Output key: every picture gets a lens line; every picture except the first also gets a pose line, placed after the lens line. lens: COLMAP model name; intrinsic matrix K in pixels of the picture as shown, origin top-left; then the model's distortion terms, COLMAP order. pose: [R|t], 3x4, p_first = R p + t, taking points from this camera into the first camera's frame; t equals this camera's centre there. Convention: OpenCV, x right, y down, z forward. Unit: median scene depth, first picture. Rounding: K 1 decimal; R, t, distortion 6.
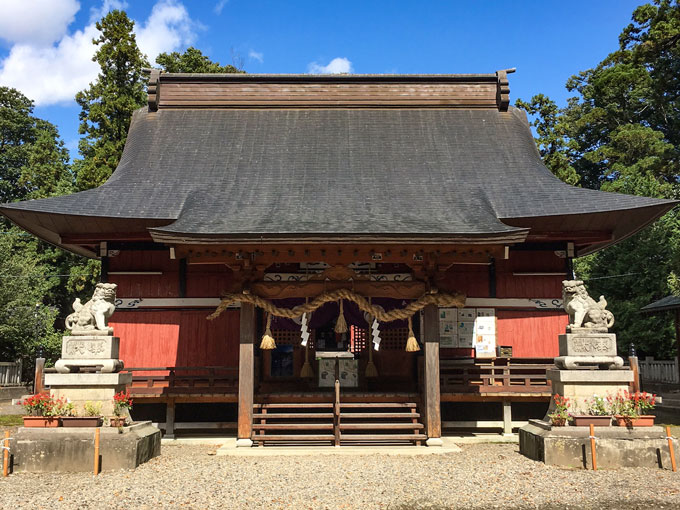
lens RADIAL K [[744.5, 0, 340.0], [0, 744.5, 255.0], [0, 0, 1]] dist [0.005242, 0.006426]
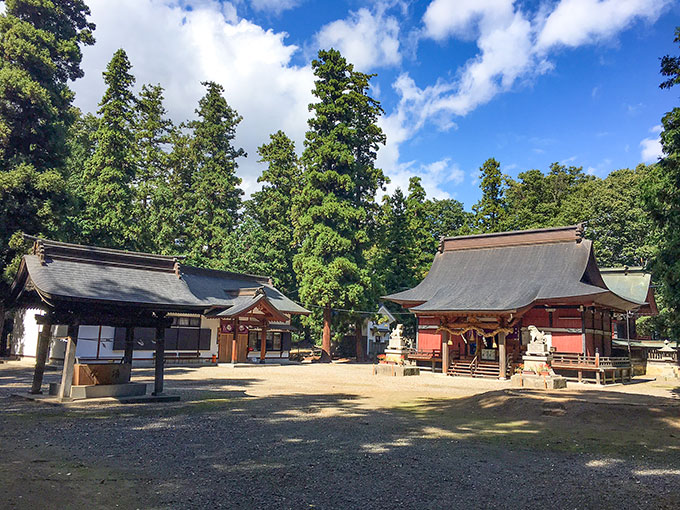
lens RADIAL K [[744.5, 0, 340.0], [0, 744.5, 255.0], [0, 0, 1]] dist [0.005242, 0.006426]
pose [[0.743415, -0.043545, -0.667411, 1.607961], [0.052897, 0.998581, -0.006232, -0.246024], [0.666735, -0.030672, 0.744663, -1.559749]]
